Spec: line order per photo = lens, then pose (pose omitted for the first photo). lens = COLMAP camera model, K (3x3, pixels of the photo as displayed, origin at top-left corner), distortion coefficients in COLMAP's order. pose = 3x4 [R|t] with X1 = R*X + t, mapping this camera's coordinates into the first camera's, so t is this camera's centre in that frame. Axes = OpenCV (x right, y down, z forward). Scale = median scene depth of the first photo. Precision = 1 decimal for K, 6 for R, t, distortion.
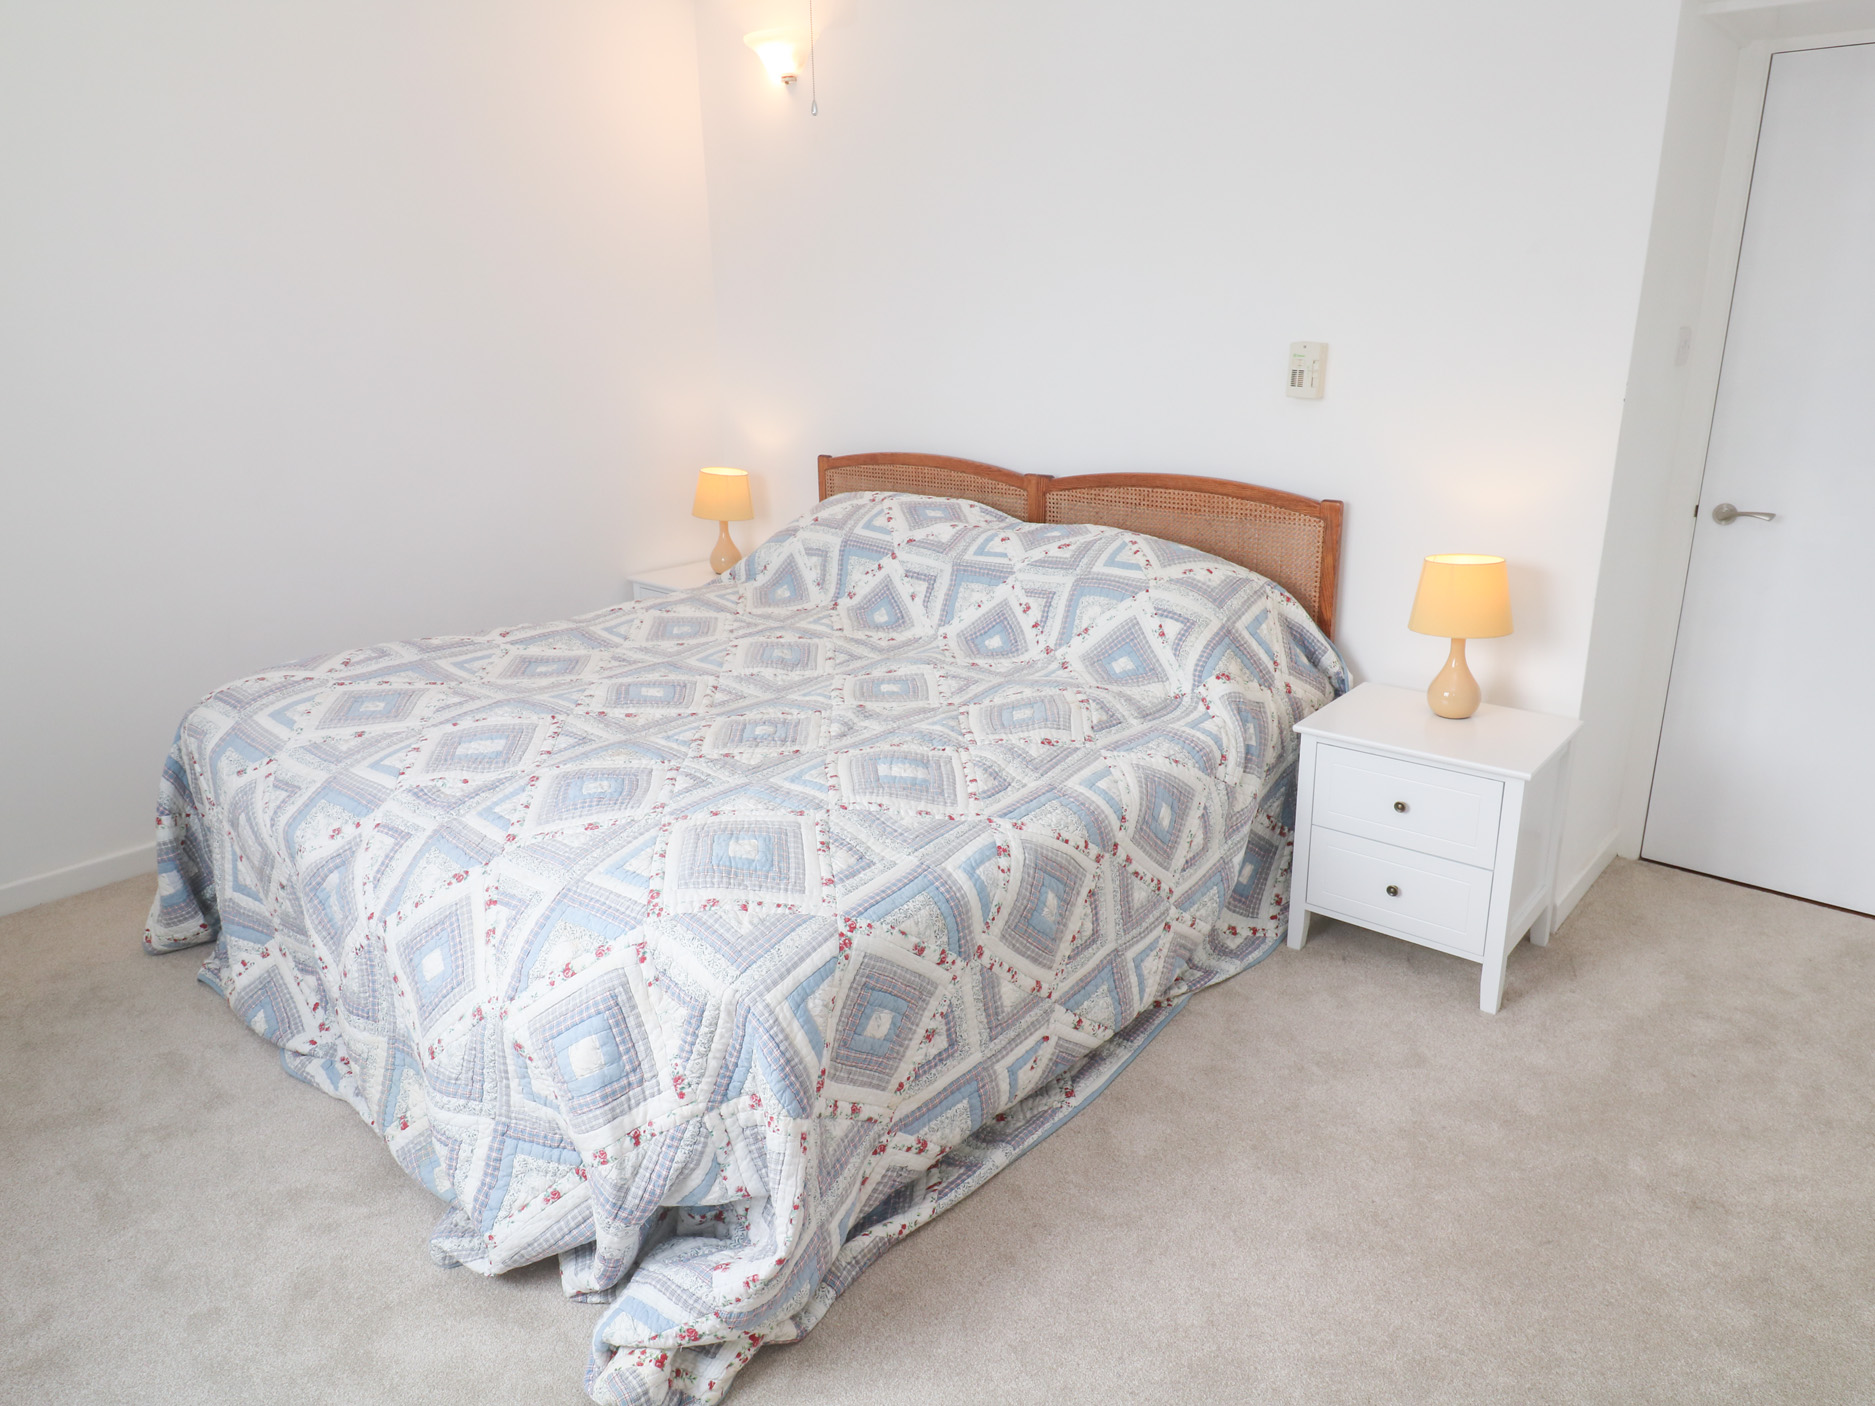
lens RADIAL K [[1253.9, 0, 950.0], [0, 1253.9, 690.6], [0, 0, 1]] dist [0.010531, -0.002256]
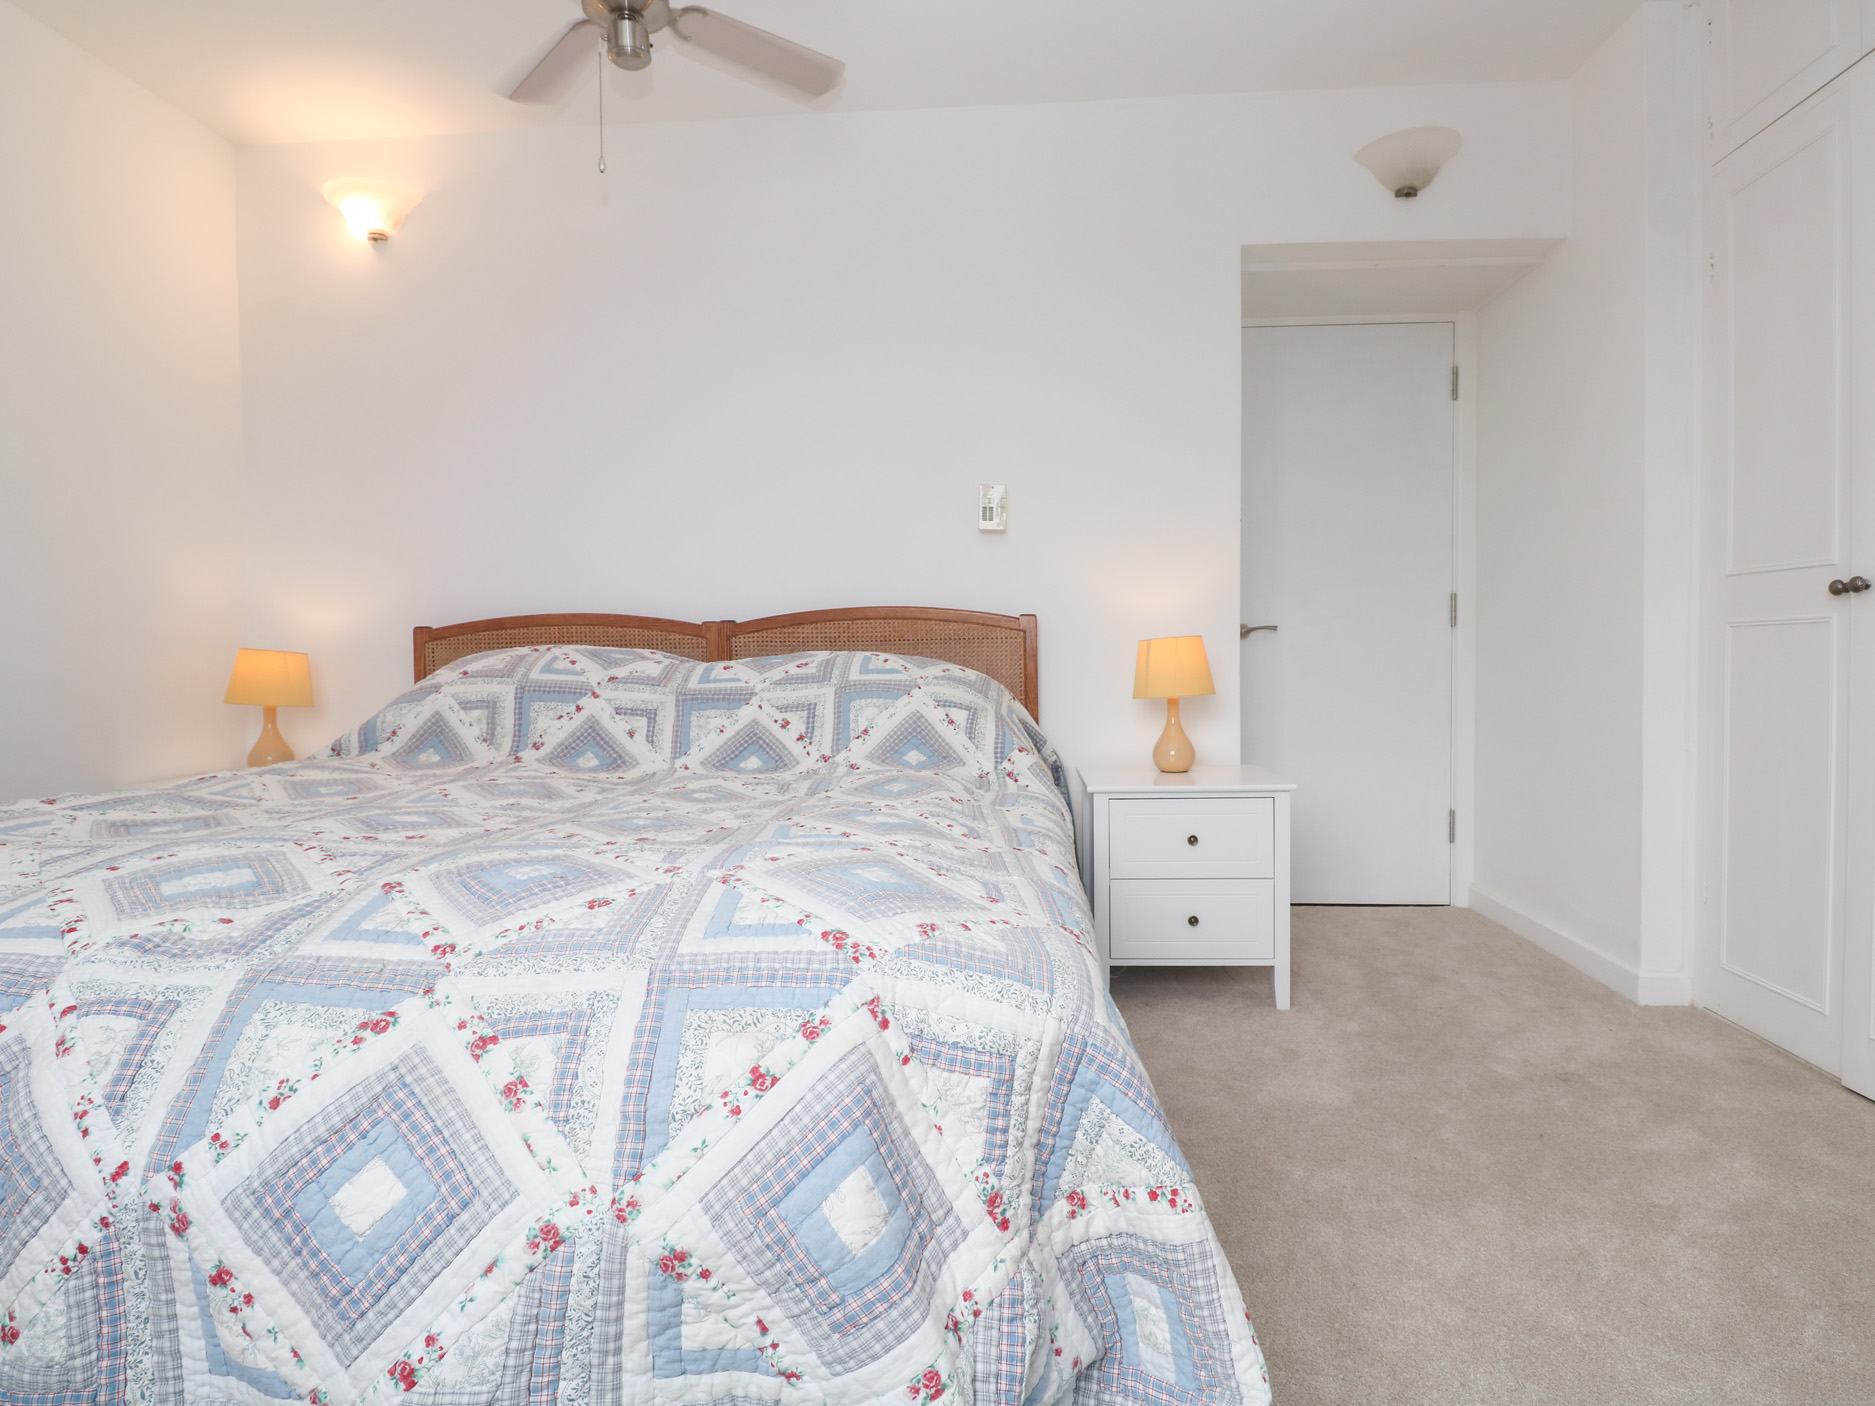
lens RADIAL K [[1011.1, 0, 967.3], [0, 1011.1, 690.8], [0, 0, 1]] dist [0.002899, -0.013566]
pose [[0.795991, -0.019999, 0.604978, -0.365822], [0.182308, 0.960967, -0.208102, 0.120012], [-0.577202, 0.275940, 0.768567, 0.391806]]
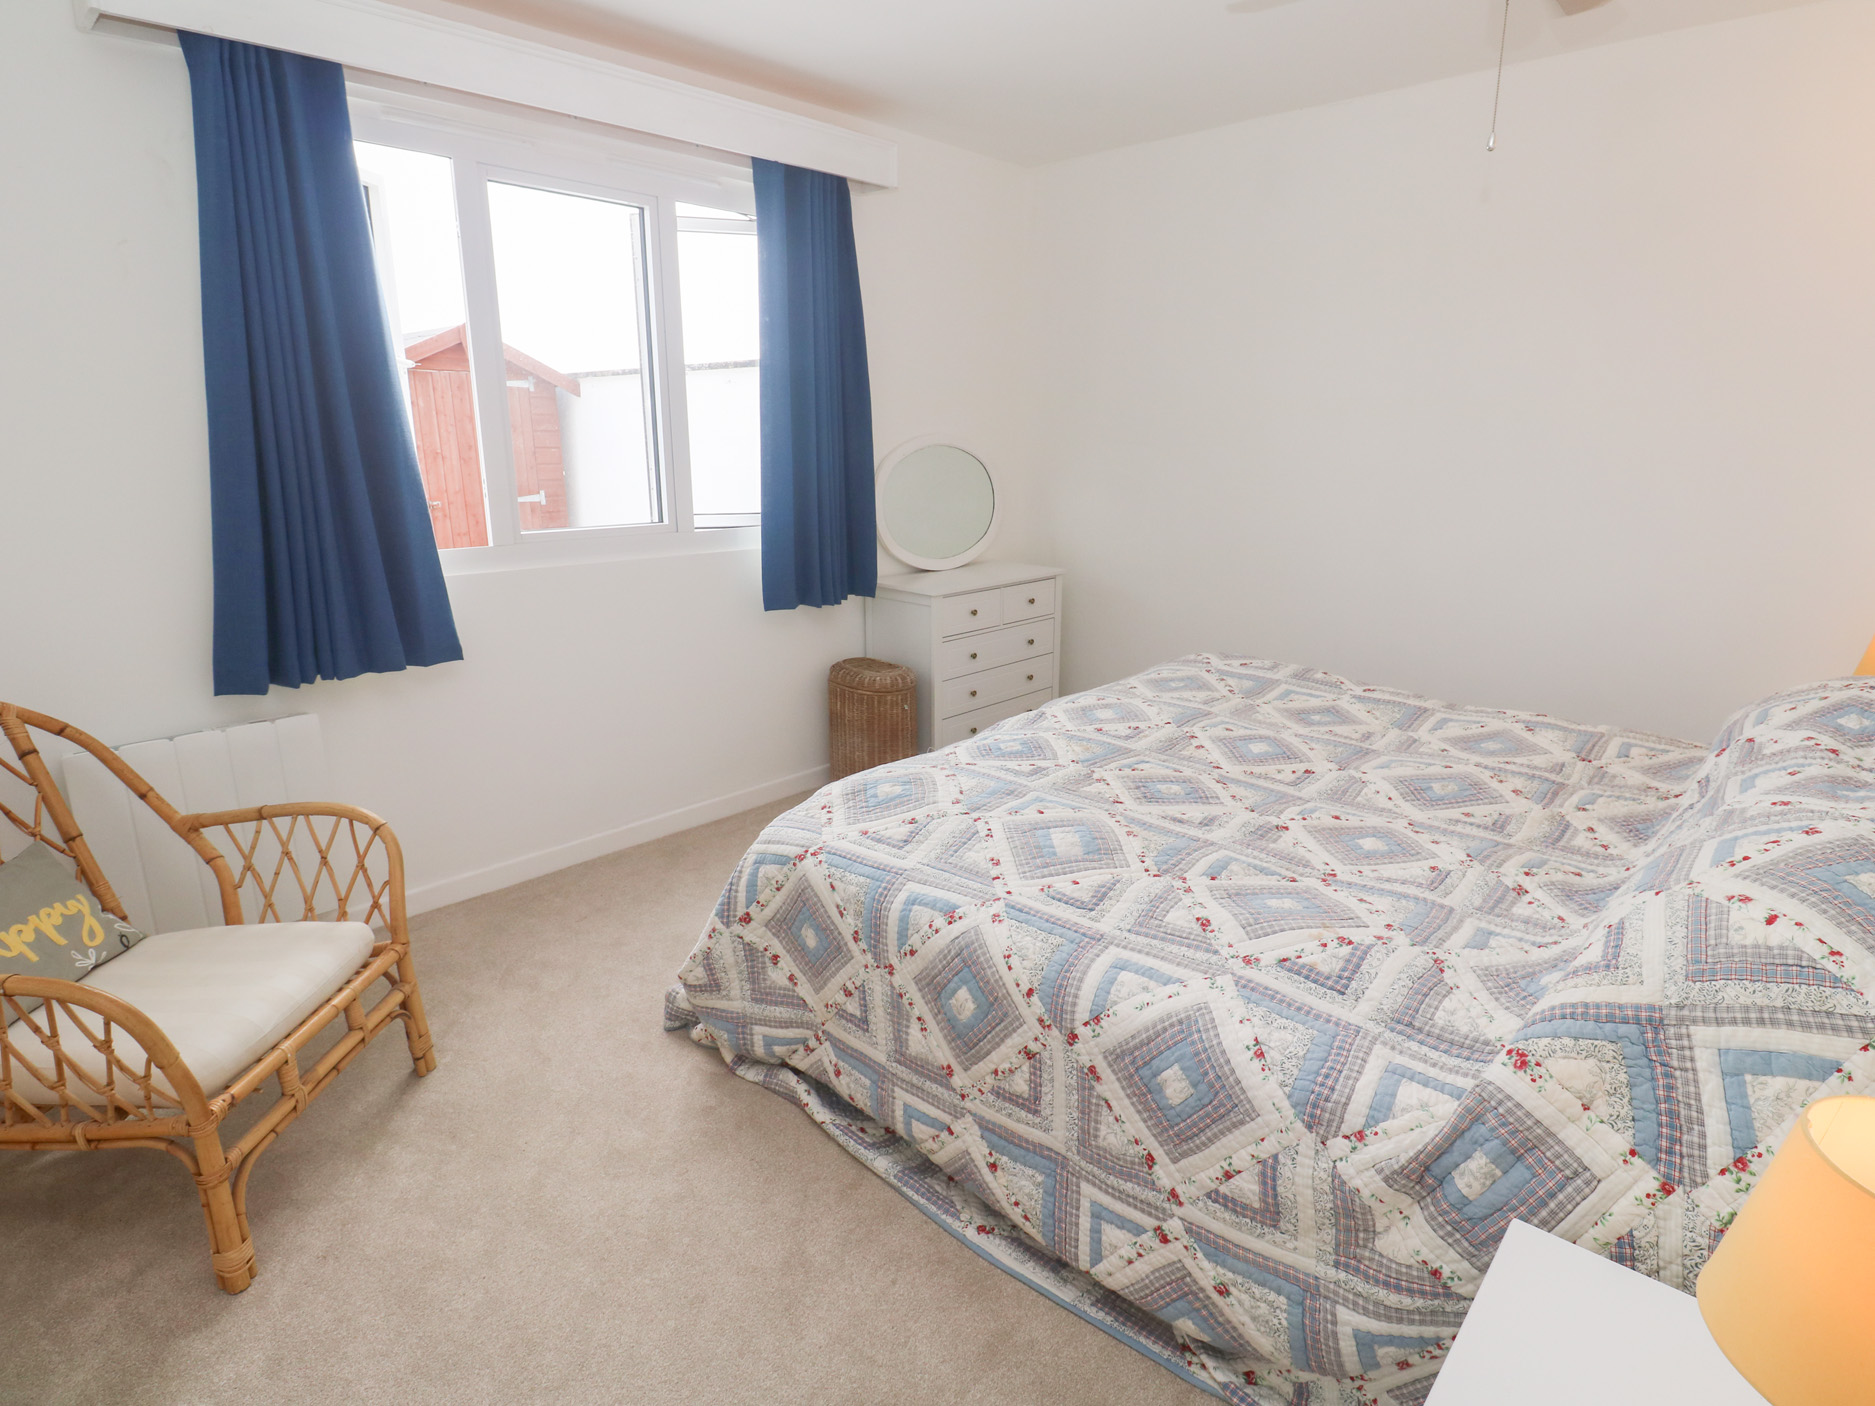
lens RADIAL K [[1011.1, 0, 939.5], [0, 1011.1, 692.1], [0, 0, 1]] dist [0.002899, -0.013566]
pose [[-0.066254, 0.258951, -0.963615, 0.649878], [-0.290365, 0.918938, 0.266909, -0.209791], [0.954620, 0.297484, 0.014307, 0.772088]]
